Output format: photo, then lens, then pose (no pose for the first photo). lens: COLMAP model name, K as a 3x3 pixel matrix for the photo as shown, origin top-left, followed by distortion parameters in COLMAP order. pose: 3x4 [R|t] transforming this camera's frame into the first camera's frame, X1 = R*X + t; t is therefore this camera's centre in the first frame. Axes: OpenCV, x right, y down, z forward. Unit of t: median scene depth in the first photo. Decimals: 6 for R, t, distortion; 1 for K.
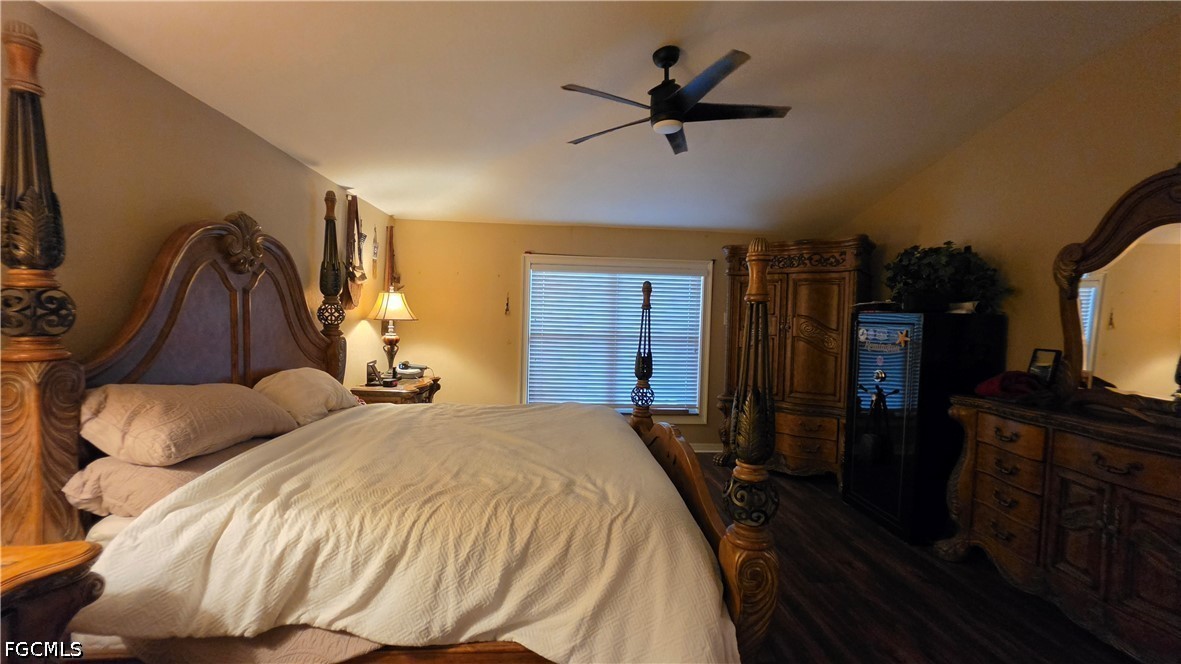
lens RADIAL K [[471.7, 0, 589.7], [0, 471.7, 339.3], [0, 0, 1]] dist [-0.002247, -0.000036]
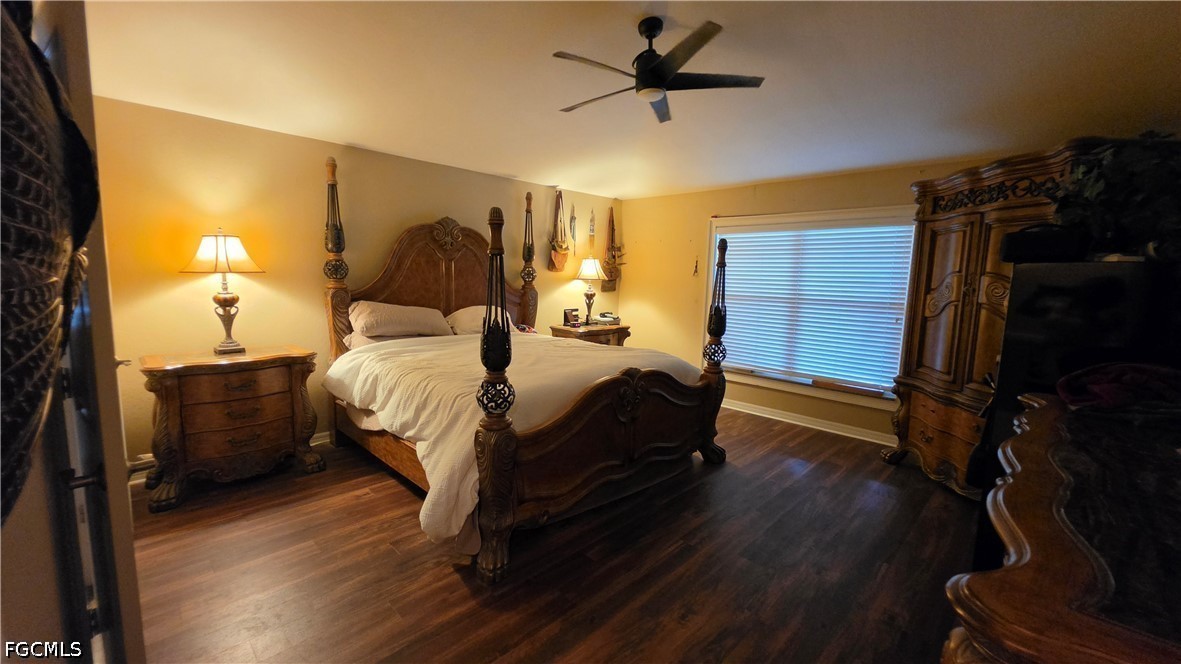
lens RADIAL K [[471.7, 0, 587.6], [0, 471.7, 330.5], [0, 0, 1]] dist [-0.002247, -0.000036]
pose [[0.668133, 0.079758, -0.739755, 0.681920], [-0.043830, 0.996730, 0.067878, 0.015554], [0.742750, -0.012928, 0.669444, 0.114352]]
